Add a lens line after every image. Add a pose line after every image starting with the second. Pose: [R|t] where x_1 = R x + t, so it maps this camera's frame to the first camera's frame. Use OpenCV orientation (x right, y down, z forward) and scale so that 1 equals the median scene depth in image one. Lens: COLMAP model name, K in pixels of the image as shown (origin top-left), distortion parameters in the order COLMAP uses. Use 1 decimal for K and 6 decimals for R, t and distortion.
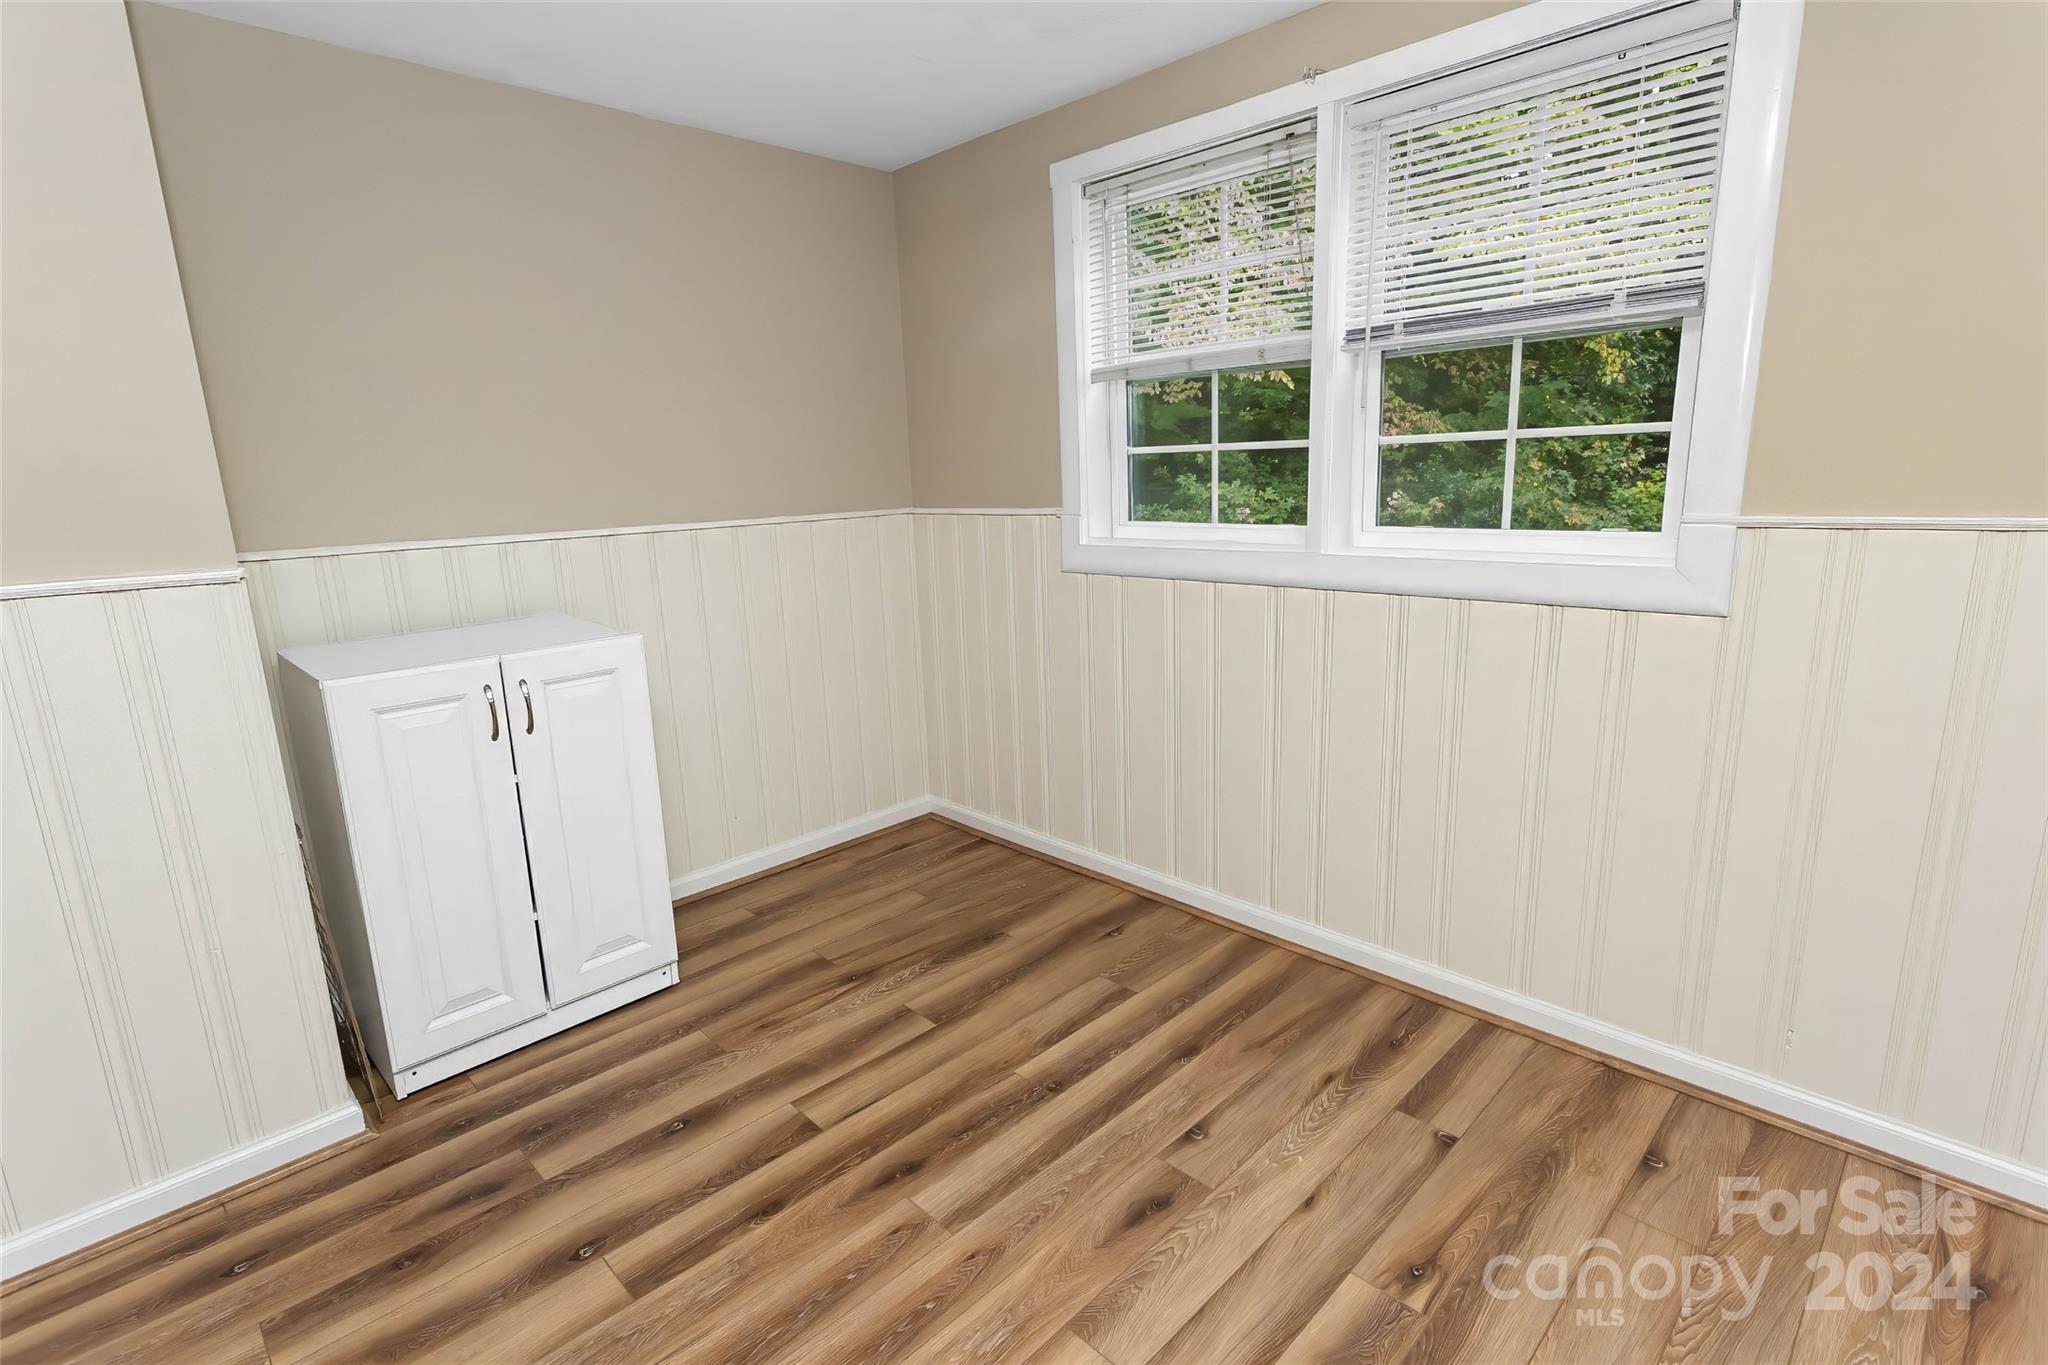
lens RADIAL K [[987.1, 0, 1024.0], [0, 987.1, 682.5], [0, 0, 1]] dist [0.011043, 0.000125]
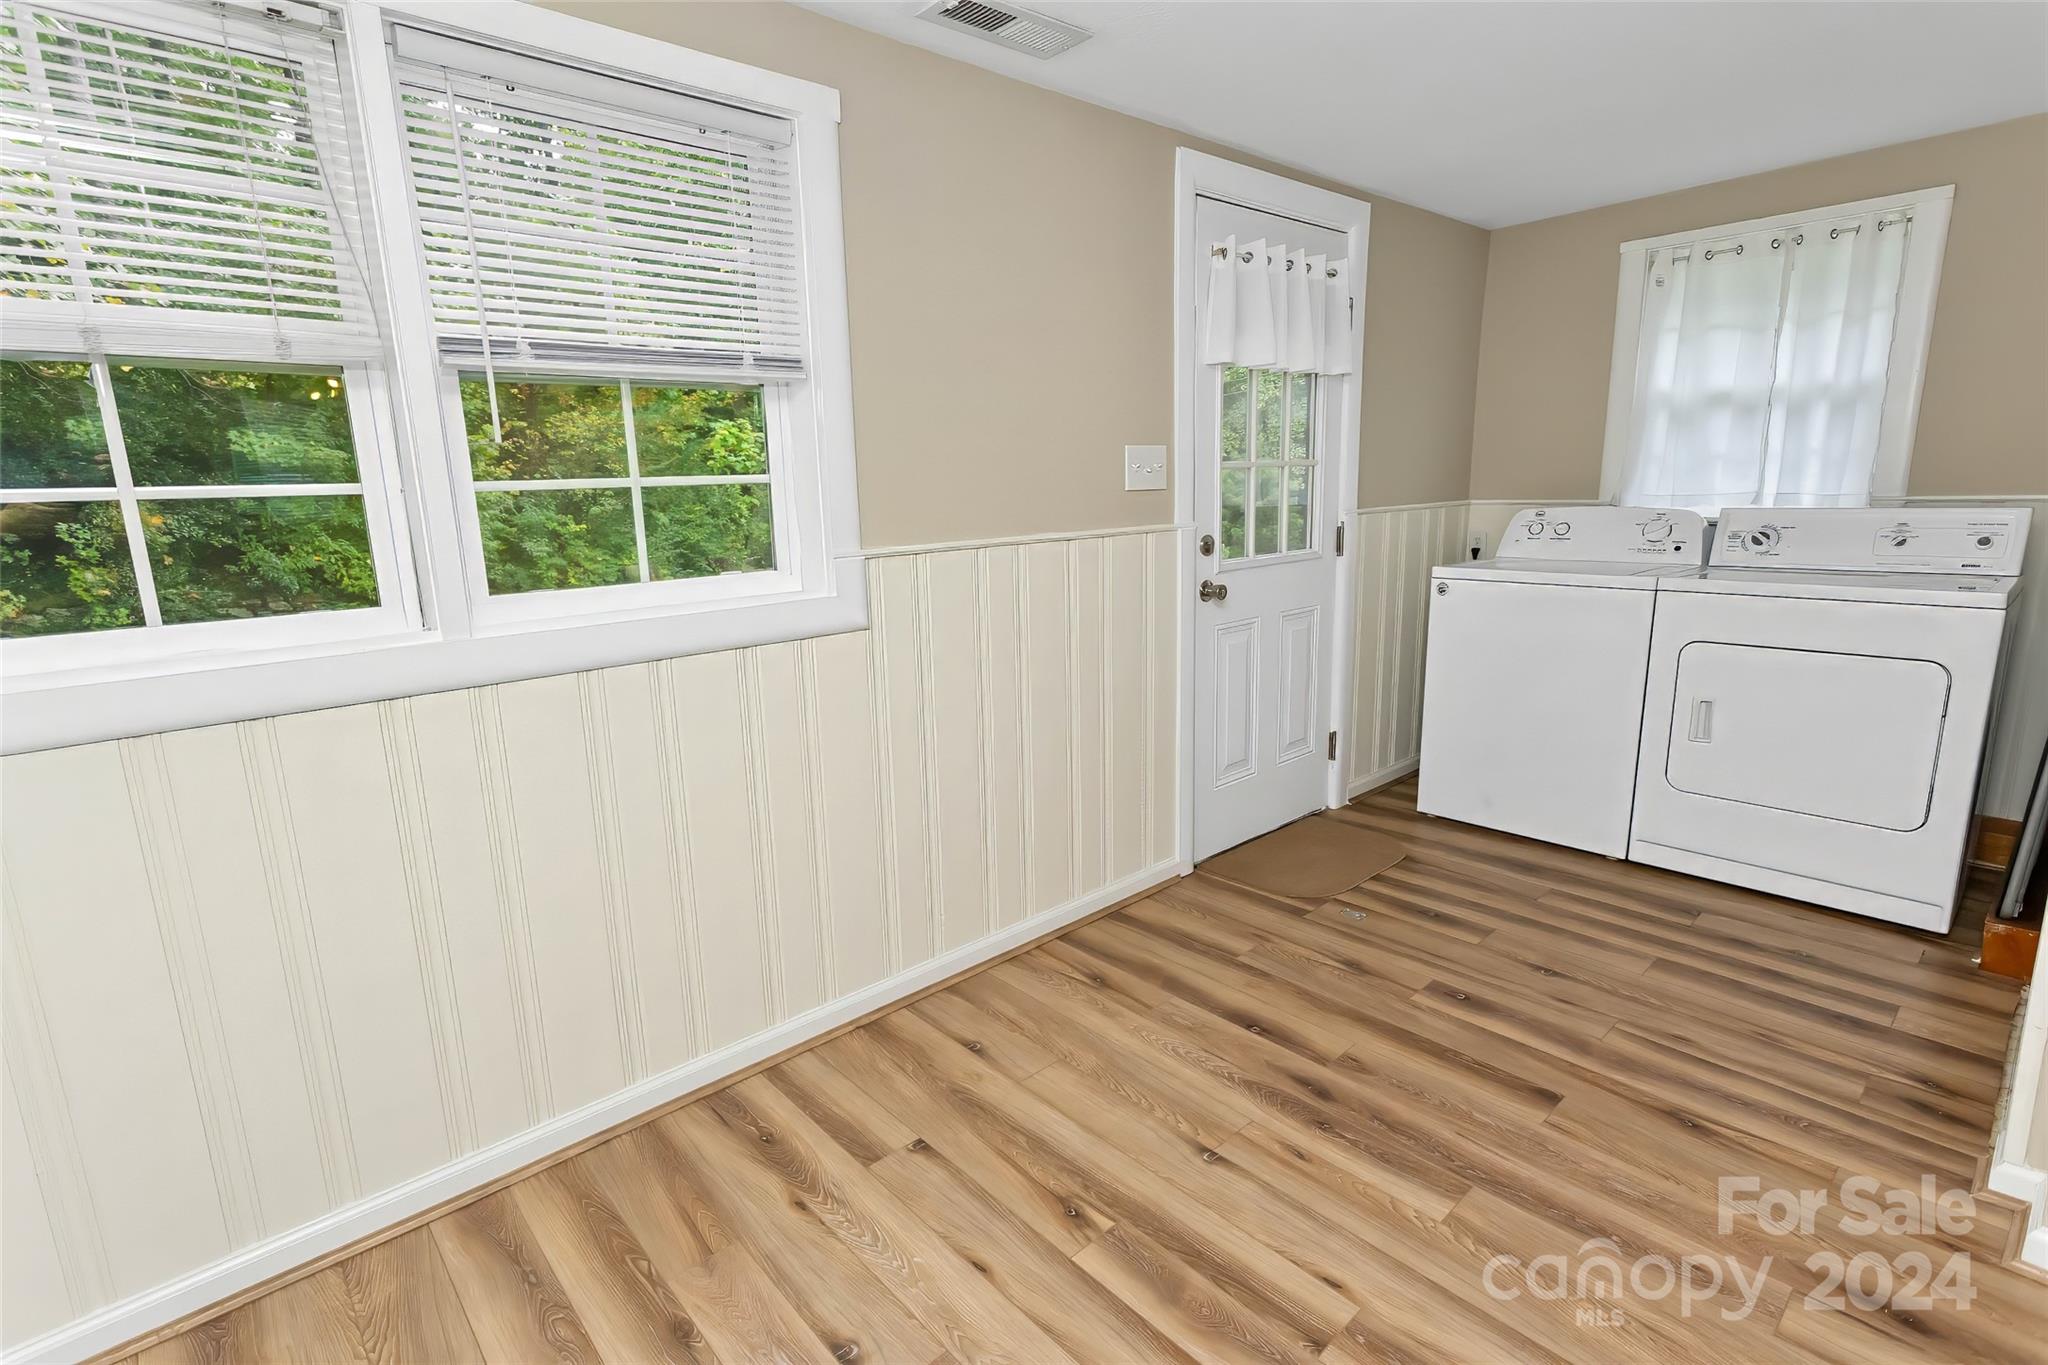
lens RADIAL K [[987.1, 0, 1024.0], [0, 987.1, 682.5], [0, 0, 1]] dist [0.011043, 0.000125]
pose [[0.049433, -0.170426, 0.984130, -0.472964], [0.244882, 0.957327, 0.153484, -0.128459], [-0.968292, 0.233408, 0.089058, 0.636672]]
